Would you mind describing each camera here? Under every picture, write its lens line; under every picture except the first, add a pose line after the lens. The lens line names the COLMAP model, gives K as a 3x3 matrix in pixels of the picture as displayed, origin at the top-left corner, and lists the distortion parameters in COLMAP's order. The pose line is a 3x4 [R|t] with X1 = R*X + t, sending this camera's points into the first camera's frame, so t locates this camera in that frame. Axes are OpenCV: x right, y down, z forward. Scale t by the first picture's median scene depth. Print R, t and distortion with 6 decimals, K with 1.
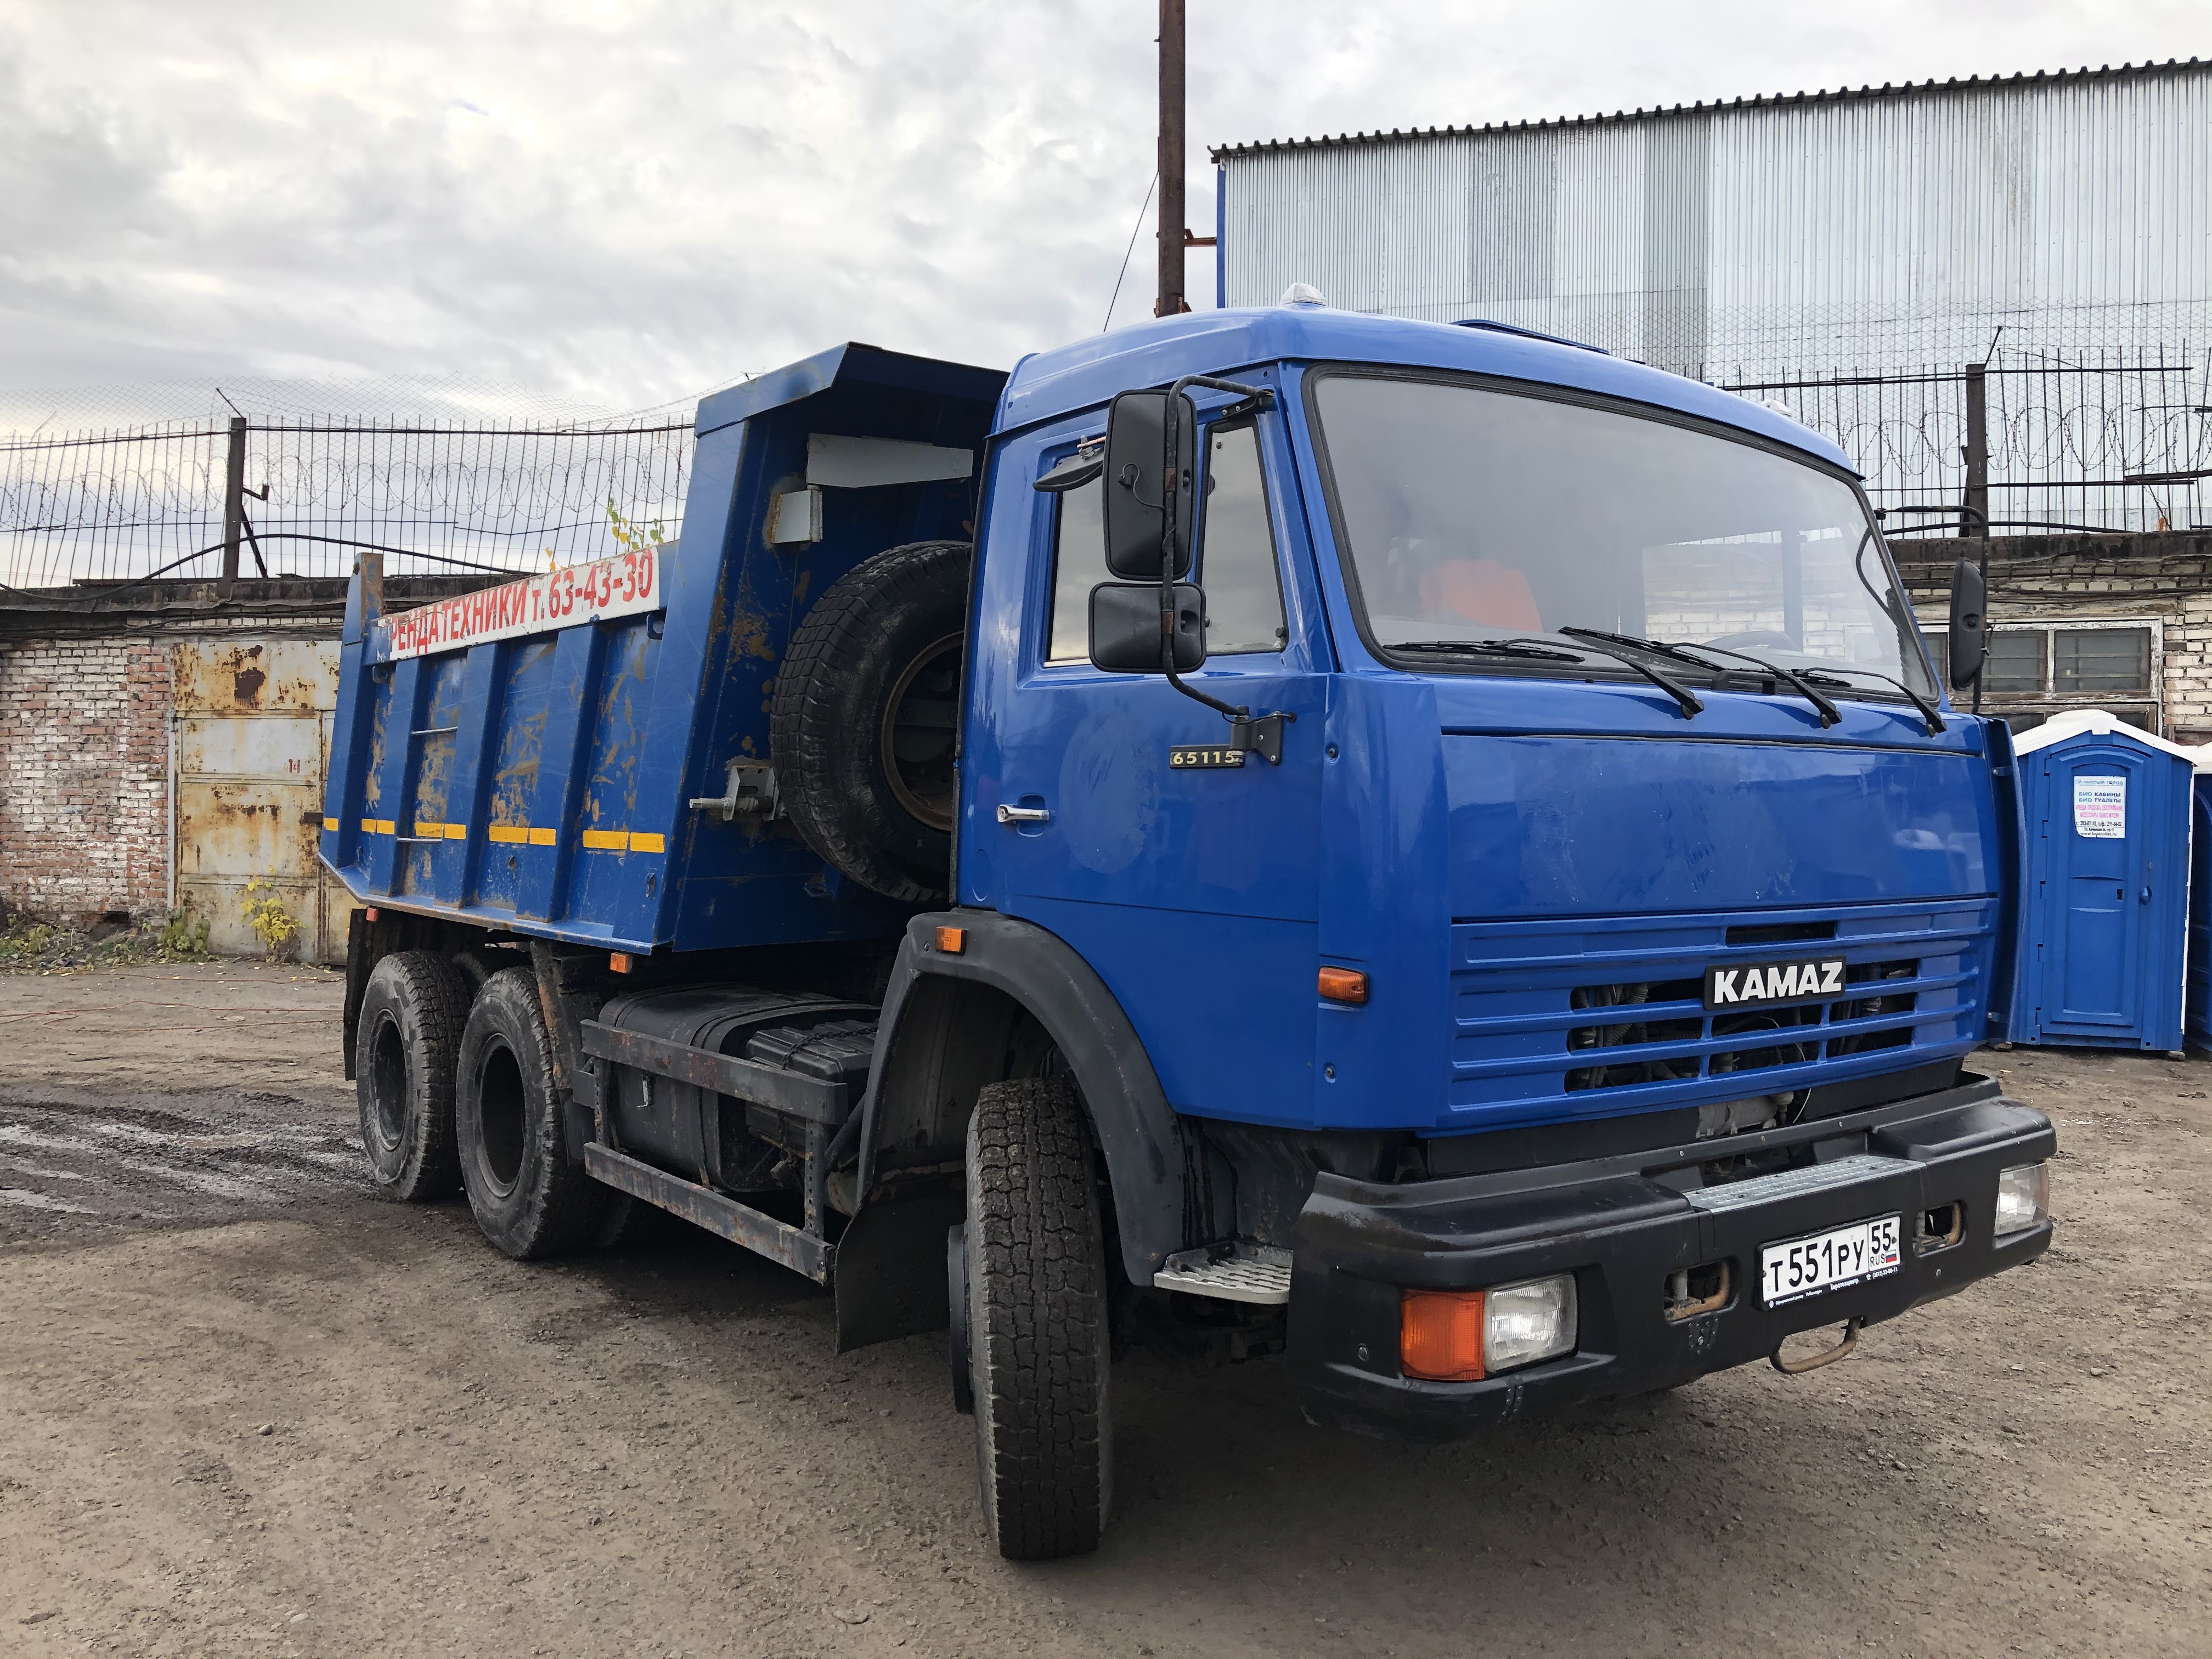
lens RADIAL K [[1800.4, 0, 1099.3], [0, 1800.4, 823.5], [0, 0, 1]] dist [0.020286, 0.001130]
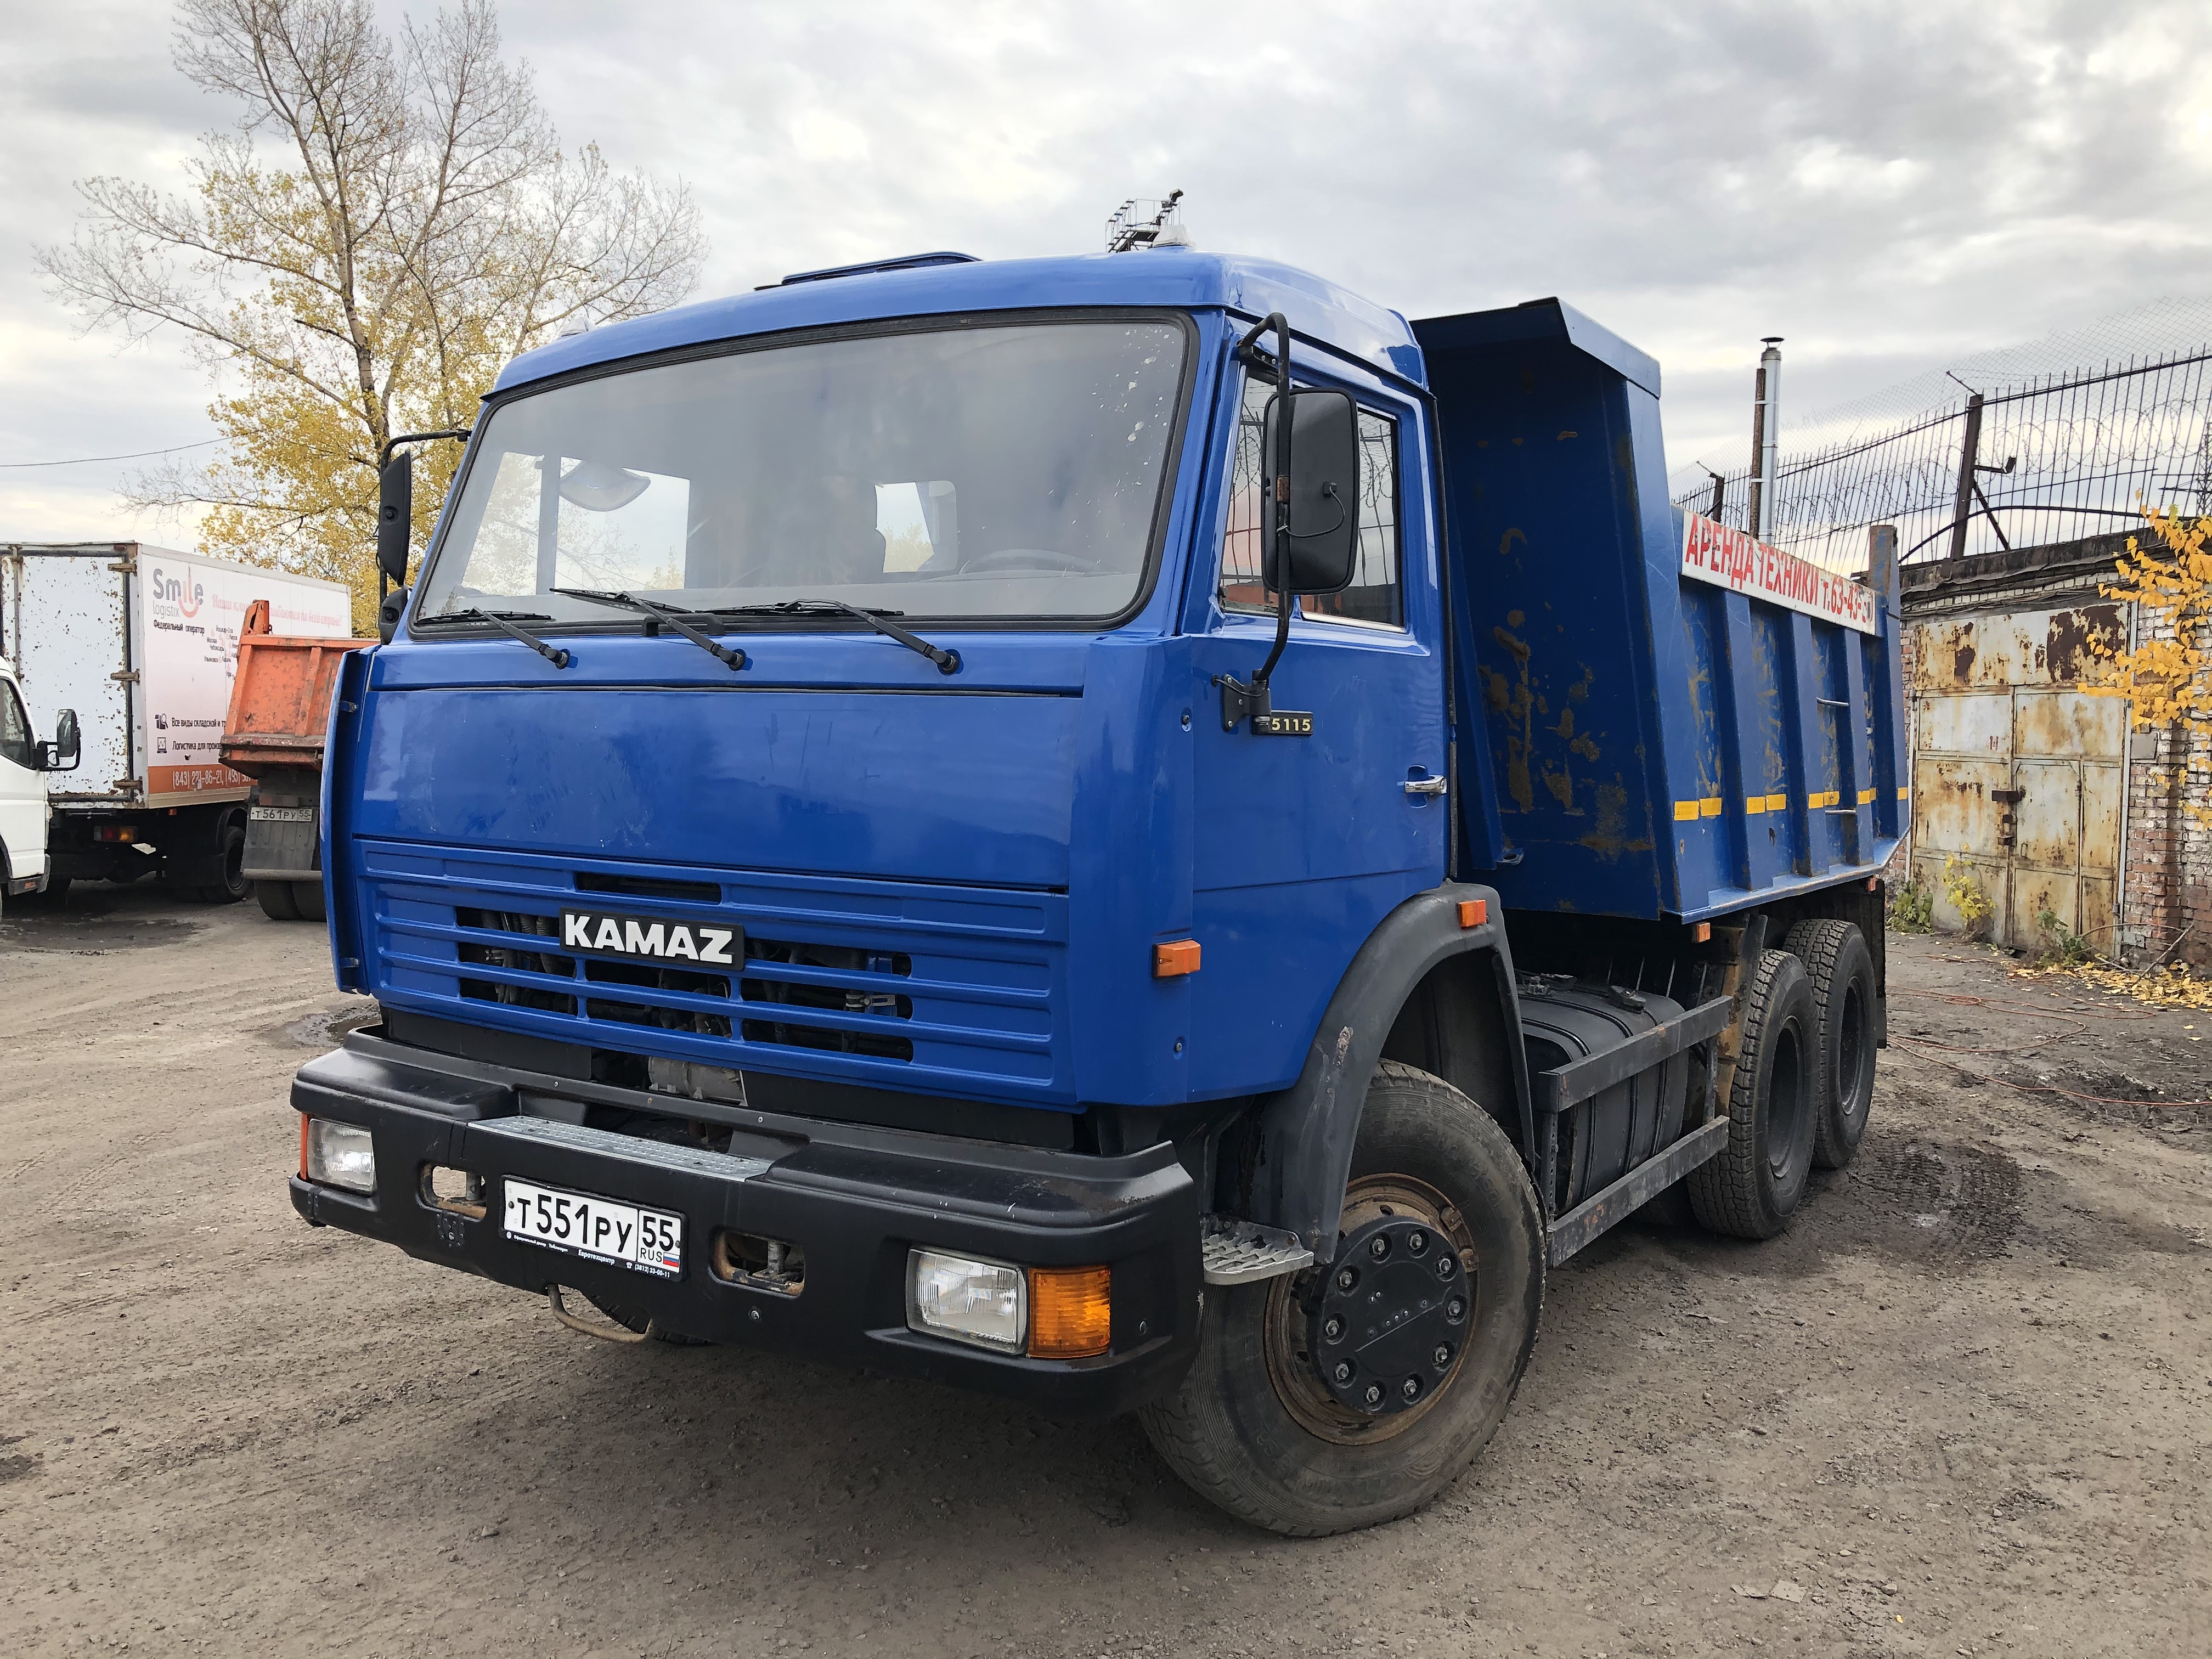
lens RADIAL K [[1800.4, 0, 1099.3], [0, 1800.4, 823.5], [0, 0, 1]] dist [0.020286, 0.001130]
pose [[0.338095, 0.039257, -0.940293, 1.305970], [-0.032119, 0.999029, 0.030160, -0.008913], [0.940564, 0.020004, 0.339028, 0.872226]]
